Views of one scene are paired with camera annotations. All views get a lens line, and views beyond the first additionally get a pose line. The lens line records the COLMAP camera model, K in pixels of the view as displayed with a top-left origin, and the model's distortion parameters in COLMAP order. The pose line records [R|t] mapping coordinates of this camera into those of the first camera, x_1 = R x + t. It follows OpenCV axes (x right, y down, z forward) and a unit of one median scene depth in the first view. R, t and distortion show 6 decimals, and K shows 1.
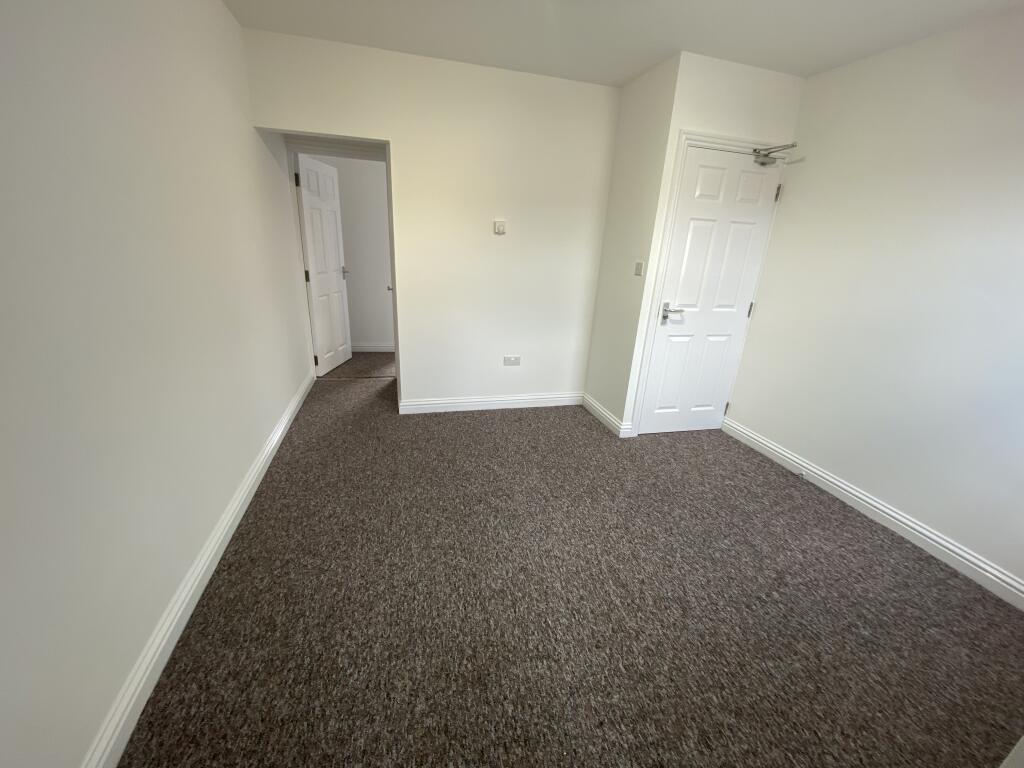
lens RADIAL K [[410.6, 0, 512.0], [0, 410.6, 384.0], [0, 0, 1]] dist [0.000996, -0.014279]
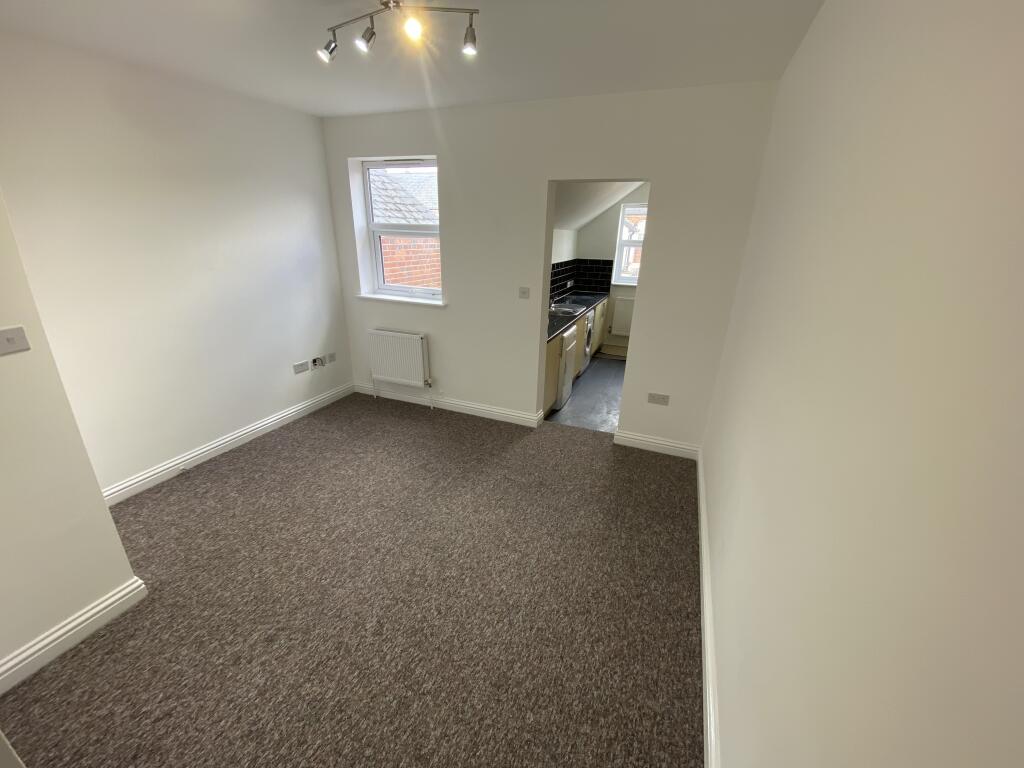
lens RADIAL K [[410.6, 0, 512.0], [0, 410.6, 384.0], [0, 0, 1]] dist [0.000996, -0.014279]
pose [[-0.793570, -0.280744, 0.539842, -0.691184], [0.127203, 0.791054, 0.598375, -0.702913], [-0.595034, 0.543522, -0.592045, 1.493812]]
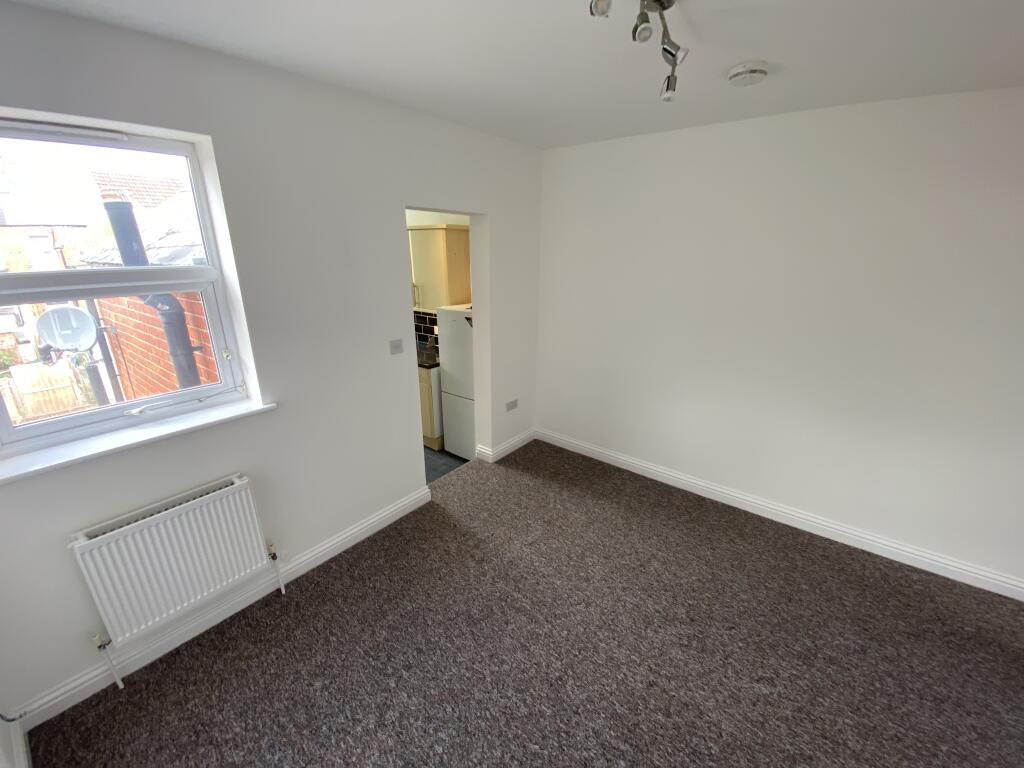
lens RADIAL K [[417.3, 0, 512.0], [0, 417.3, 384.0], [0, 0, 1]] dist [0.011691, -0.017134]
pose [[-0.805063, 0.133207, -0.578040, 0.858716], [-0.233496, 0.824630, 0.515234, -0.637559], [0.545301, 0.549765, -0.632775, 1.333711]]
